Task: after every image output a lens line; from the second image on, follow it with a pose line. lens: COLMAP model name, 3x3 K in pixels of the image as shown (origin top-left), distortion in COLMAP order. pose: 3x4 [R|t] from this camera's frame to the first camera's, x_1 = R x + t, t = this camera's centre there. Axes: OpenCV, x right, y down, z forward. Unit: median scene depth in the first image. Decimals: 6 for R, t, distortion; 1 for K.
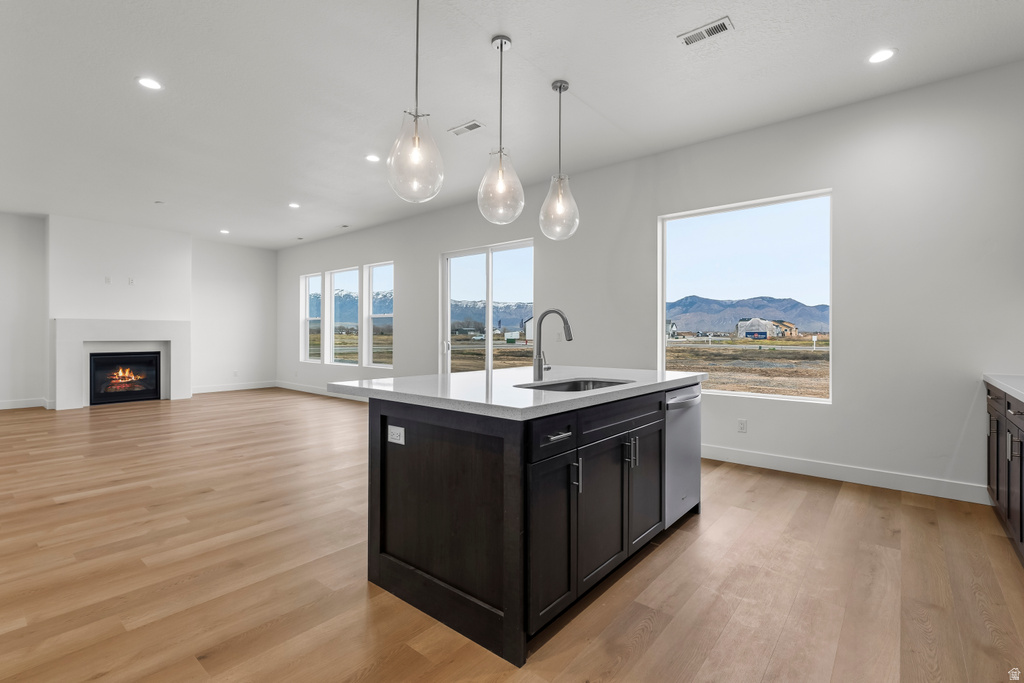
lens RADIAL K [[469.6, 0, 517.1], [0, 469.6, 332.1], [0, 0, 1]] dist [-0.001343, 0.000567]
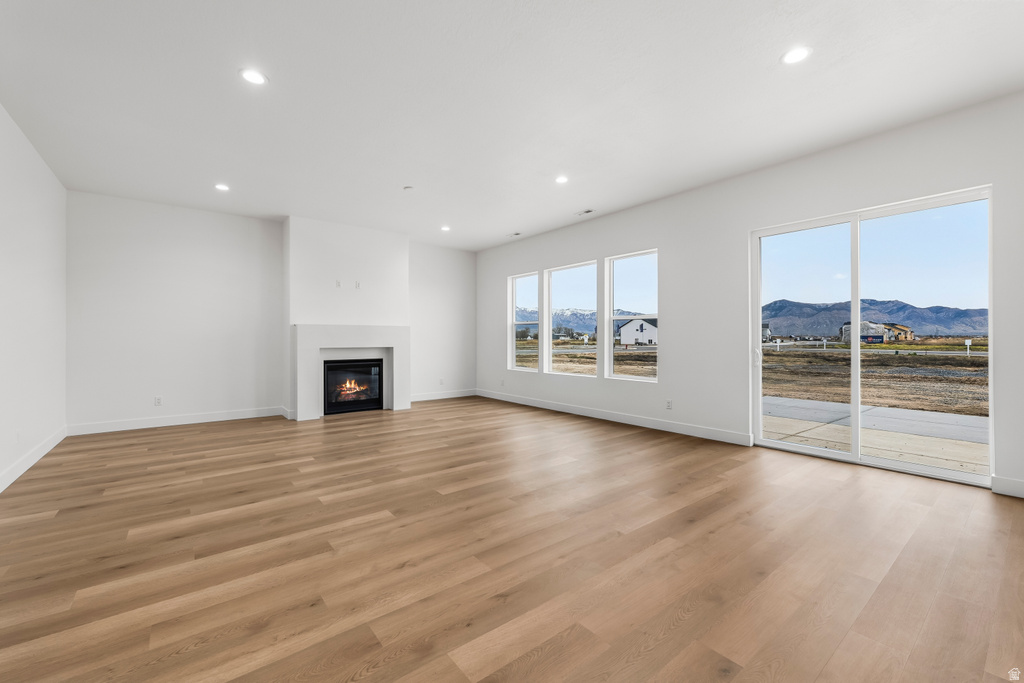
lens RADIAL K [[418.0, 0, 510.7], [0, 418.0, 337.6], [0, 0, 1]] dist [-0.000354, -0.000170]
pose [[0.978520, -0.003860, -0.206114, -0.338709], [0.004116, 0.999991, 0.000813, -0.000843], [0.206109, -0.001644, 0.978528, 0.230563]]
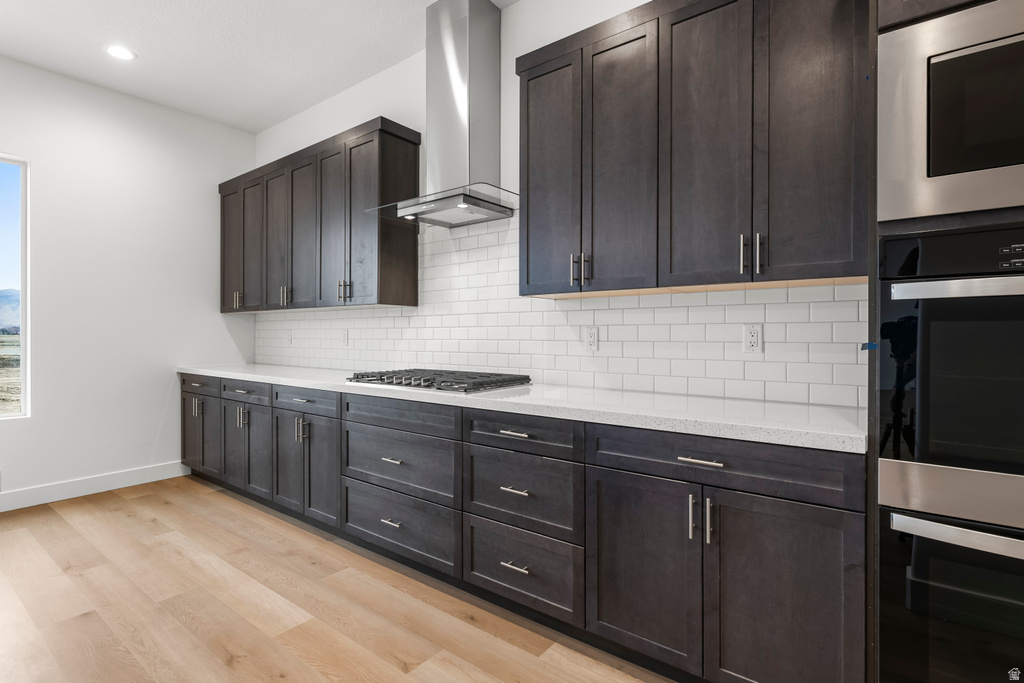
lens RADIAL K [[493.6, 0, 505.2], [0, 493.6, 342.4], [0, 0, 1]] dist [0.000735, 0.000133]
pose [[-0.026292, -0.021094, 0.999432, -0.111604], [-0.002713, 0.999775, 0.021030, -0.001137], [-0.999651, -0.002158, -0.026343, 0.080994]]
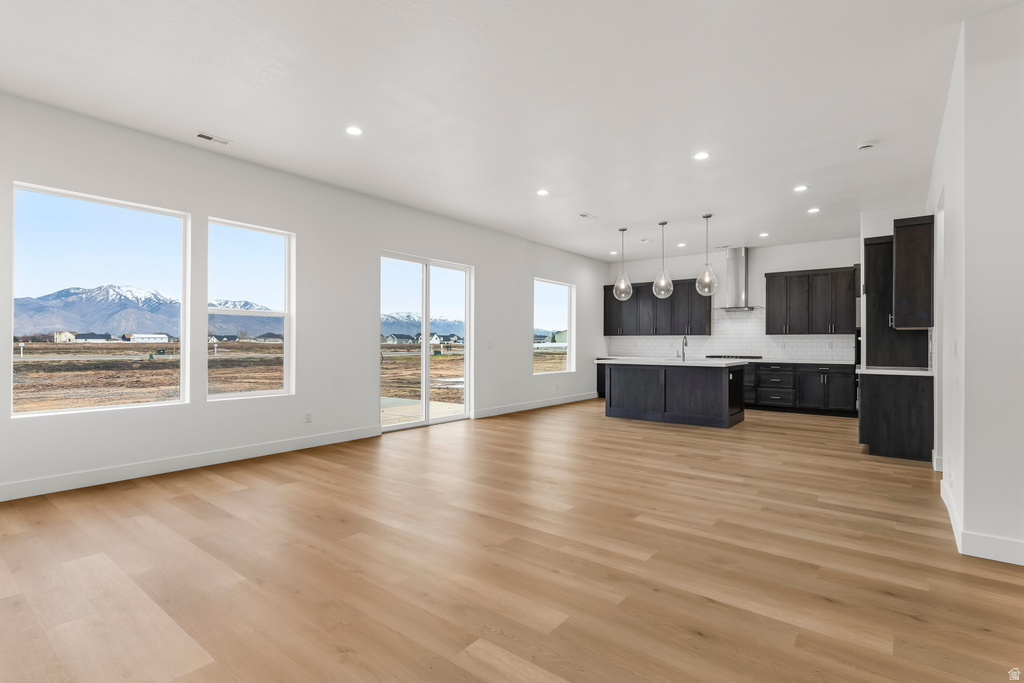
lens RADIAL K [[493.6, 0, 510.4], [0, 493.6, 342.5], [0, 0, 1]] dist [0.000735, 0.000133]
pose [[-0.027404, 0.000919, 0.999624, -0.910010], [-0.008909, 0.999960, -0.001164, 0.001524], [-0.999585, -0.008938, -0.027395, 0.664032]]
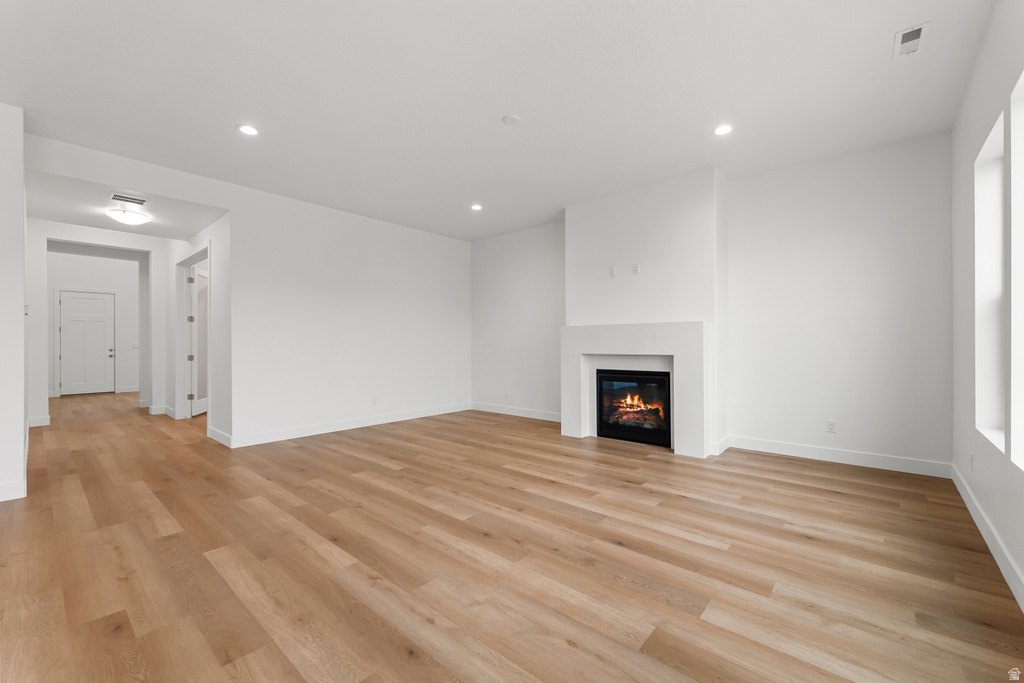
lens RADIAL K [[418.0, 0, 510.2], [0, 418.0, 342.1], [0, 0, 1]] dist [-0.000354, -0.000170]
pose [[-0.018963, -0.008199, -0.999787, -0.197288], [0.007683, 0.999936, -0.008346, 0.003998], [0.999791, -0.007839, -0.018898, 0.809835]]
